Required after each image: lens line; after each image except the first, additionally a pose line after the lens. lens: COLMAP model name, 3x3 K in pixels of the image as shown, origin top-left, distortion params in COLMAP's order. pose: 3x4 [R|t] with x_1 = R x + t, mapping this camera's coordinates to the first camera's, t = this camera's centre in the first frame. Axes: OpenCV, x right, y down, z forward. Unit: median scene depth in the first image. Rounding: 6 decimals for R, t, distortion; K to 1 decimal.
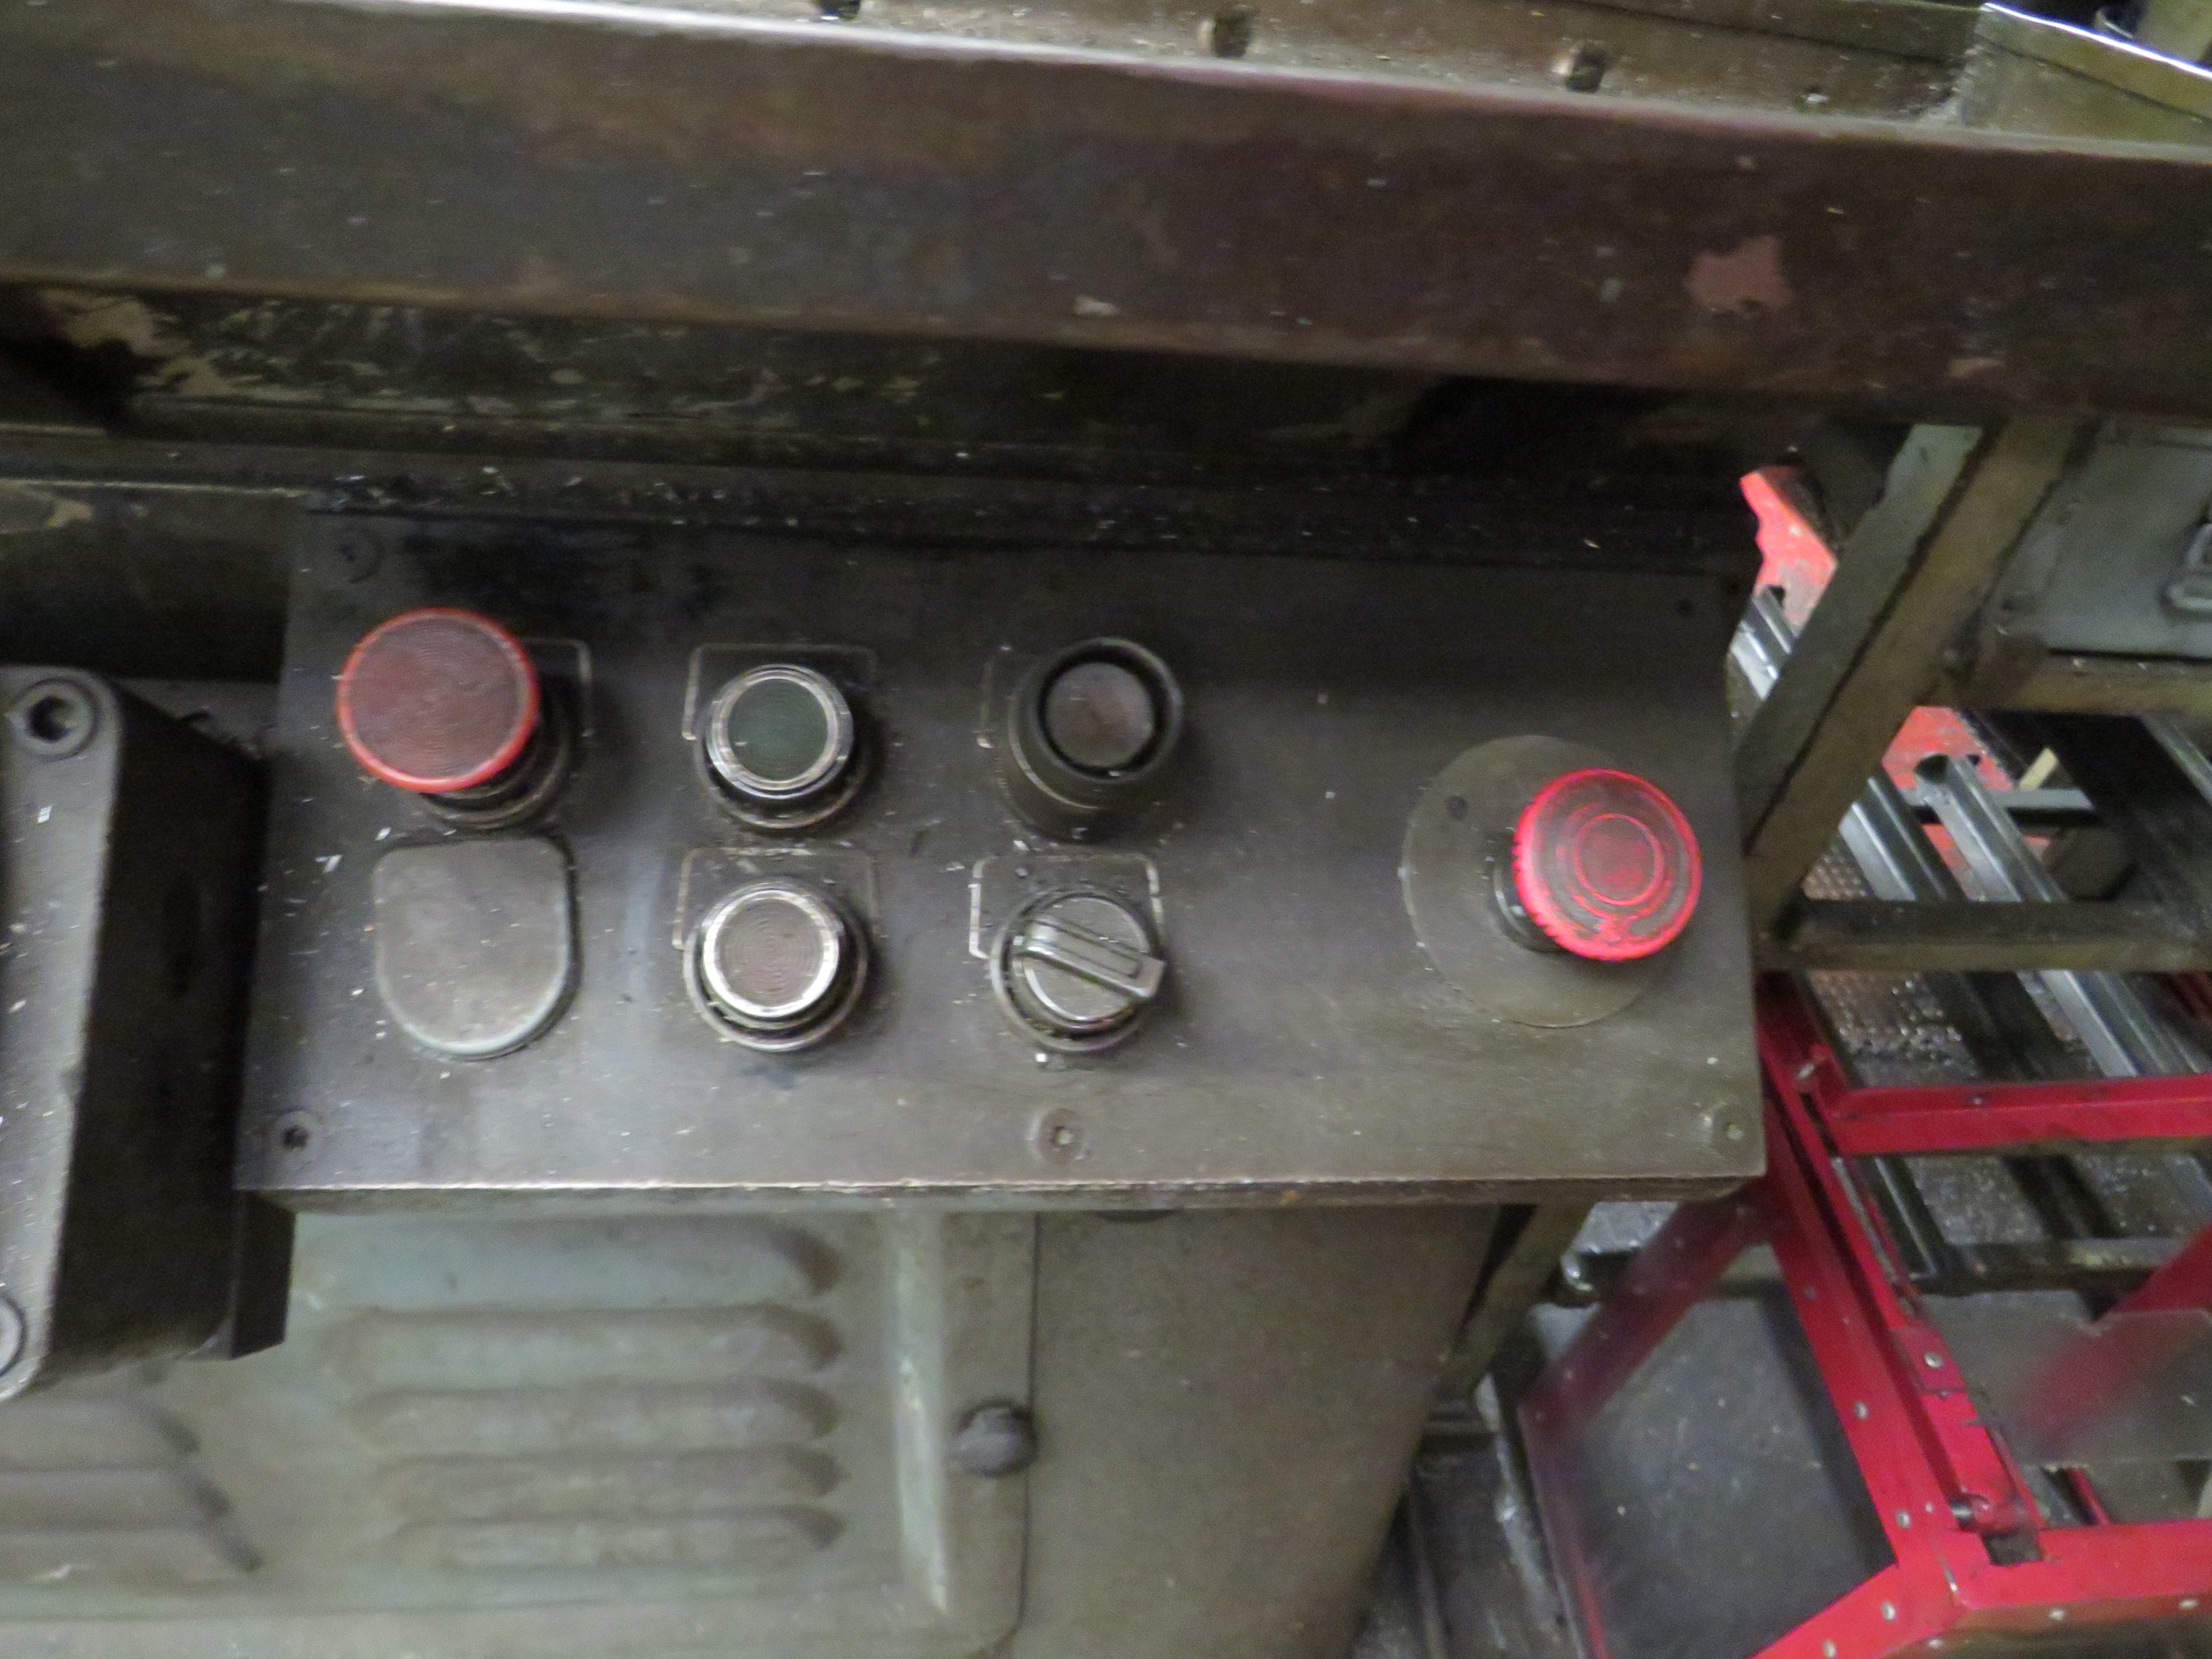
lens RADIAL K [[1580.4, 0, 1106.0], [0, 1580.4, 829.5], [0, 0, 1]] dist [-0.019679, 0.001962]
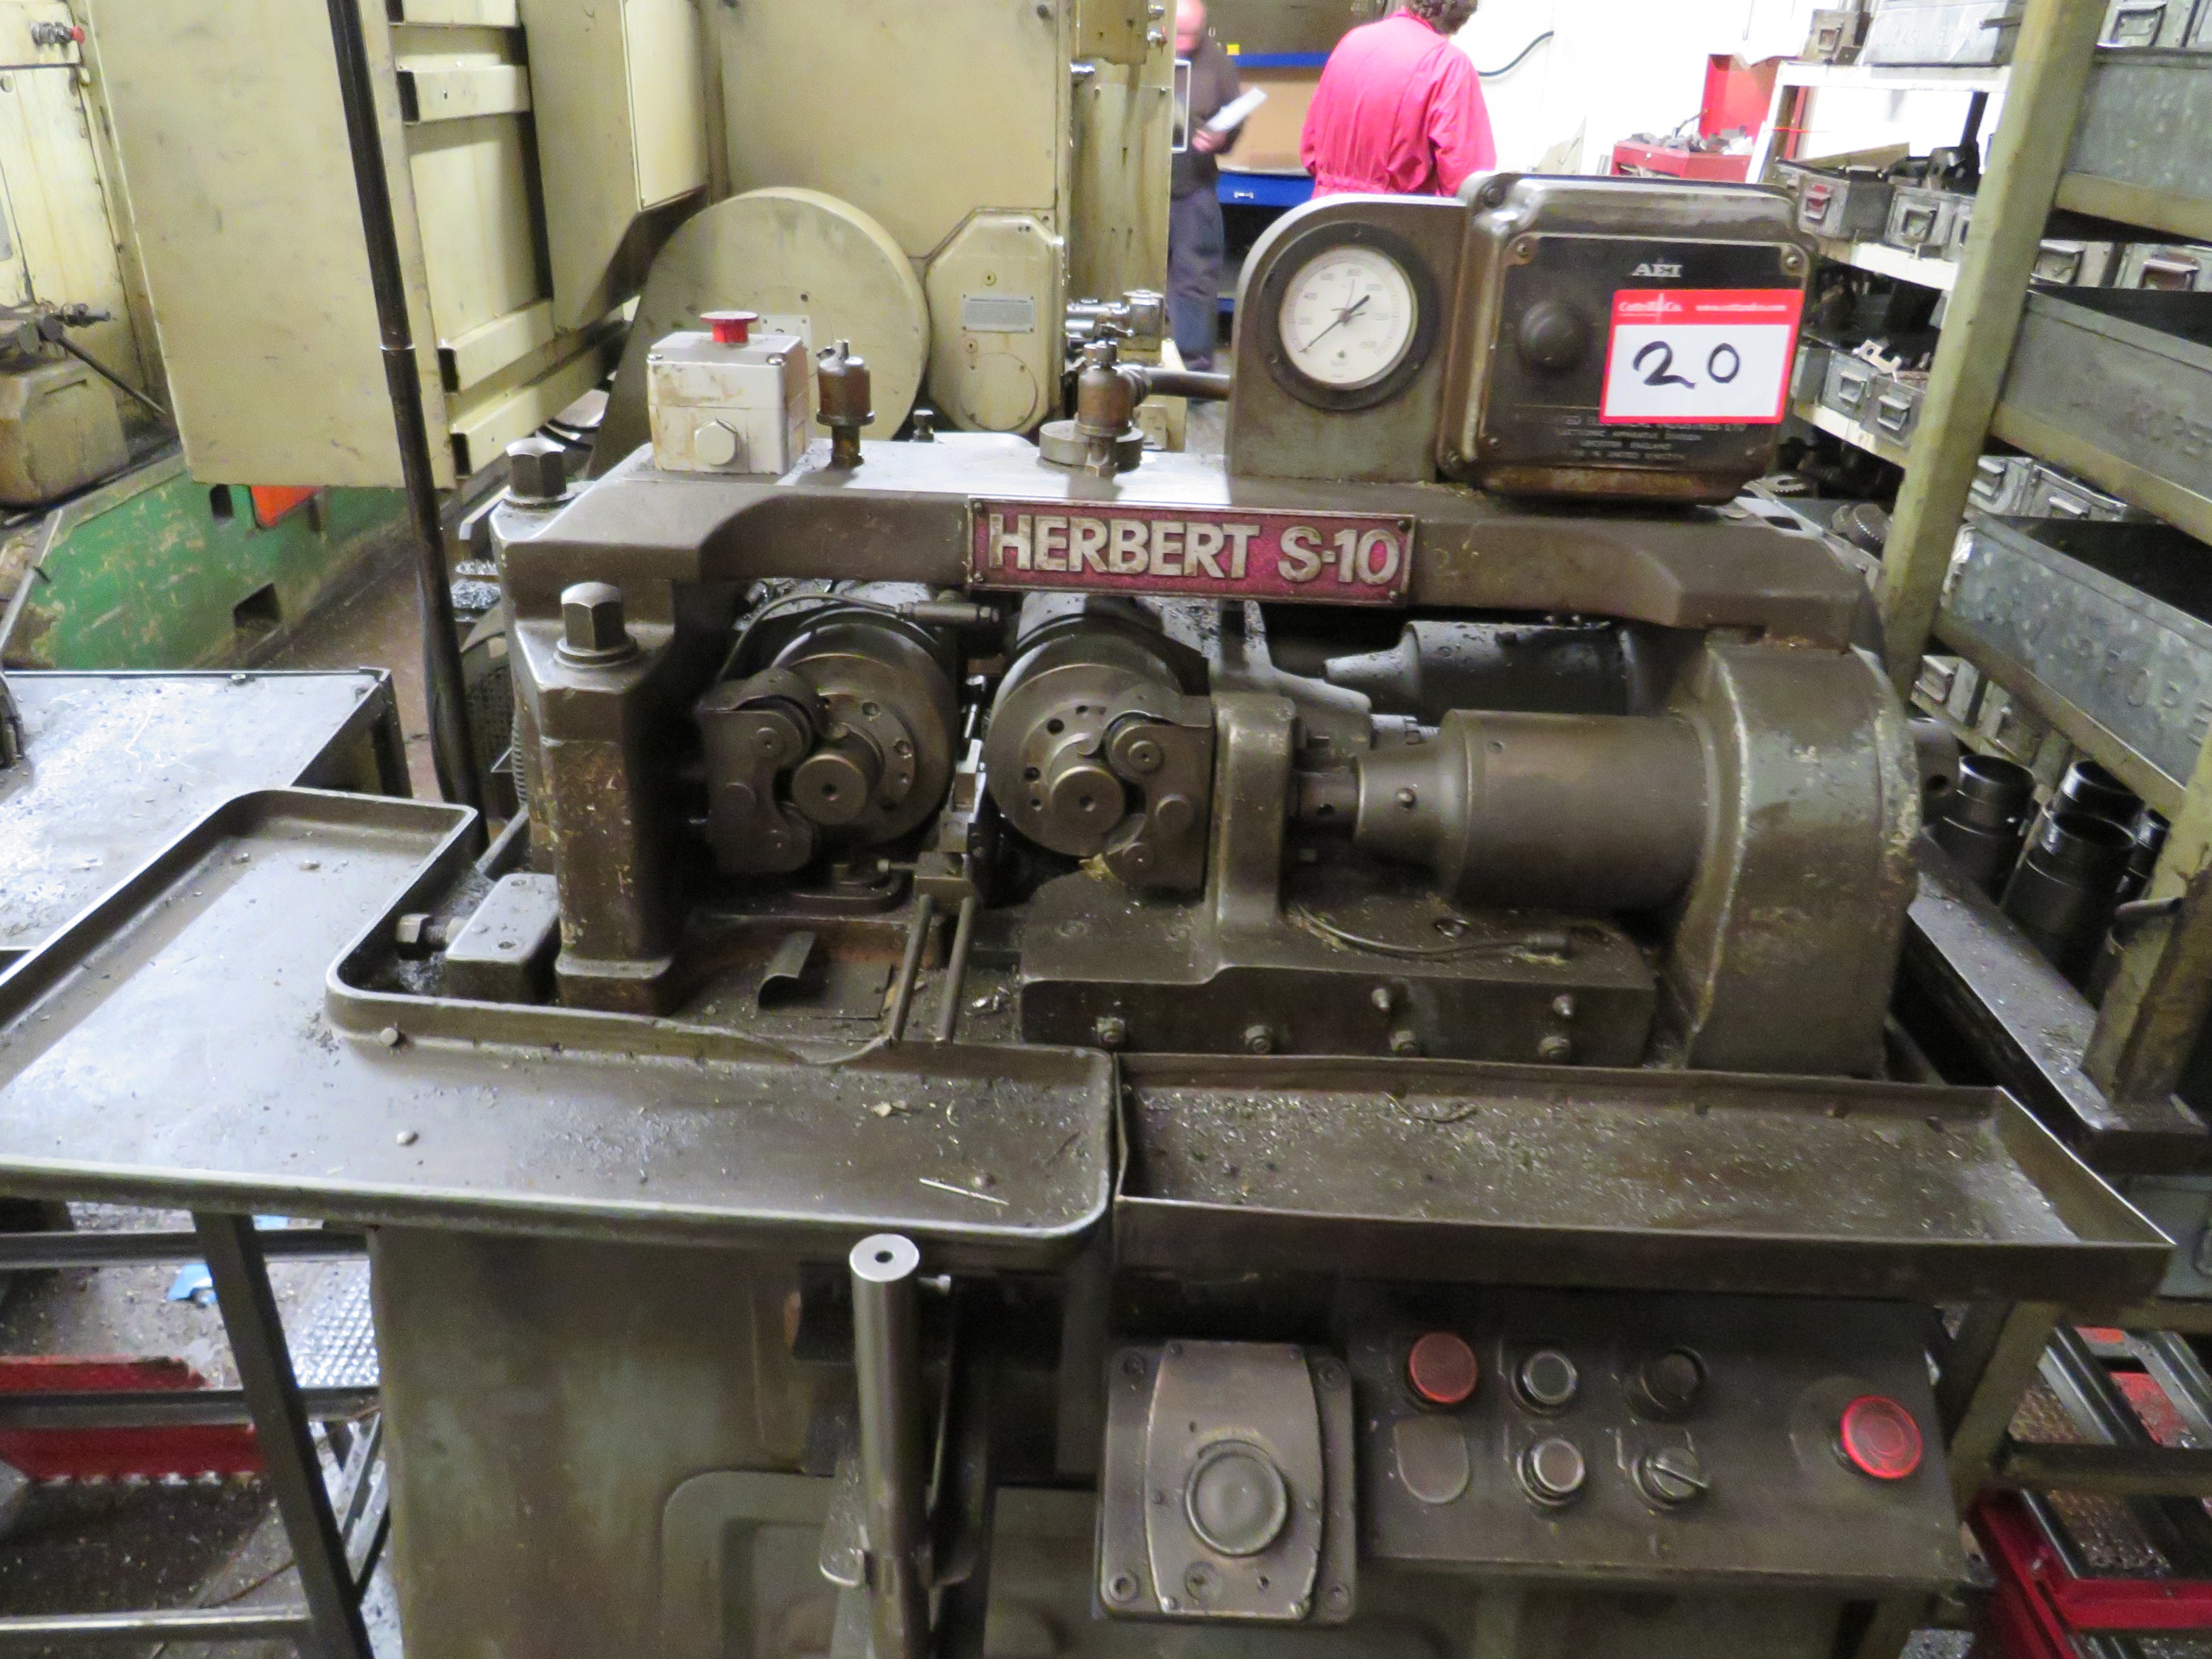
lens RADIAL K [[1580.4, 0, 1106.0], [0, 1580.4, 829.5], [0, 0, 1]] dist [-0.019679, 0.001962]
pose [[0.991991, -0.016823, -0.125185, -0.549672], [-0.020949, 0.955452, -0.294402, -0.133073], [0.124561, 0.294667, 0.947447, -1.719999]]
